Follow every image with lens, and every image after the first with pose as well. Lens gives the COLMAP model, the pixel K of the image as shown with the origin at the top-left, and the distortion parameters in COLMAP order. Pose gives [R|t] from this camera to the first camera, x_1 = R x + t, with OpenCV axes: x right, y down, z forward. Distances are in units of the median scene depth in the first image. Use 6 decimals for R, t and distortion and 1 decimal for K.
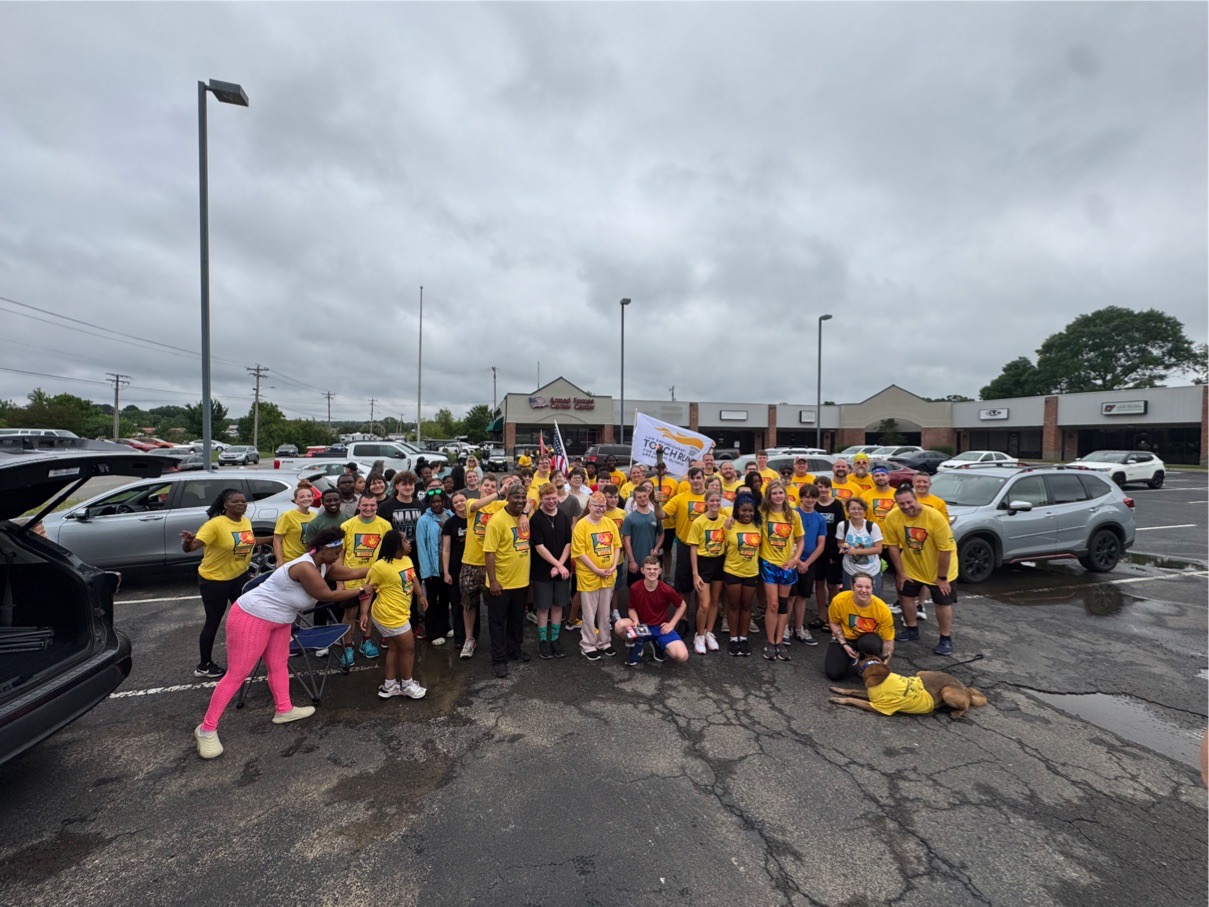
lens RADIAL K [[481.0, 0, 603.9], [0, 481.0, 449.5], [0, 0, 1]] dist [-0.003191, 0.000651]
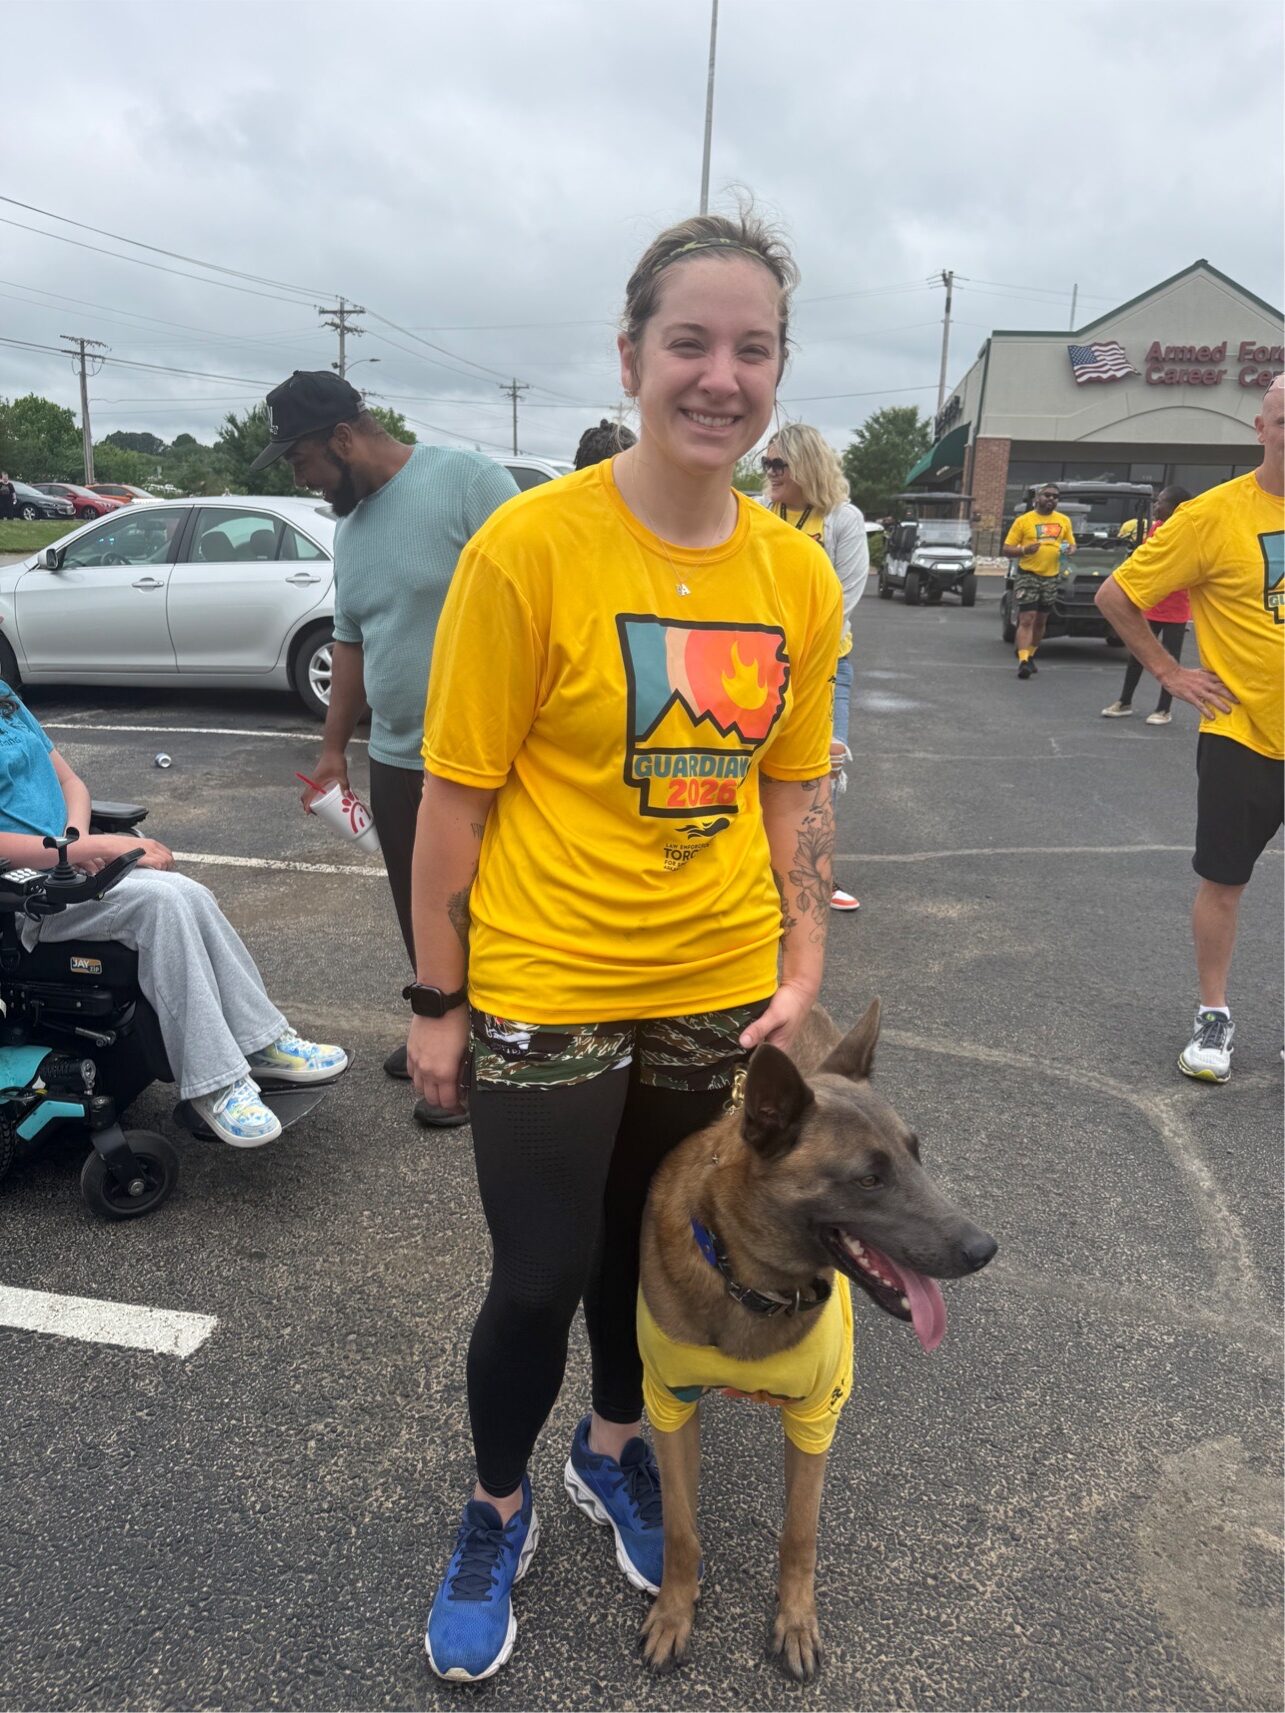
lens RADIAL K [[1207.3, 0, 640.7], [0, 1207.3, 860.7], [0, 0, 1]] dist [0.005091, -0.007952]
pose [[0.902382, 0.135883, -0.408952, -0.550222], [-0.031349, 0.967170, 0.252189, 0.151889], [0.429794, -0.214750, 0.877017, 2.168997]]
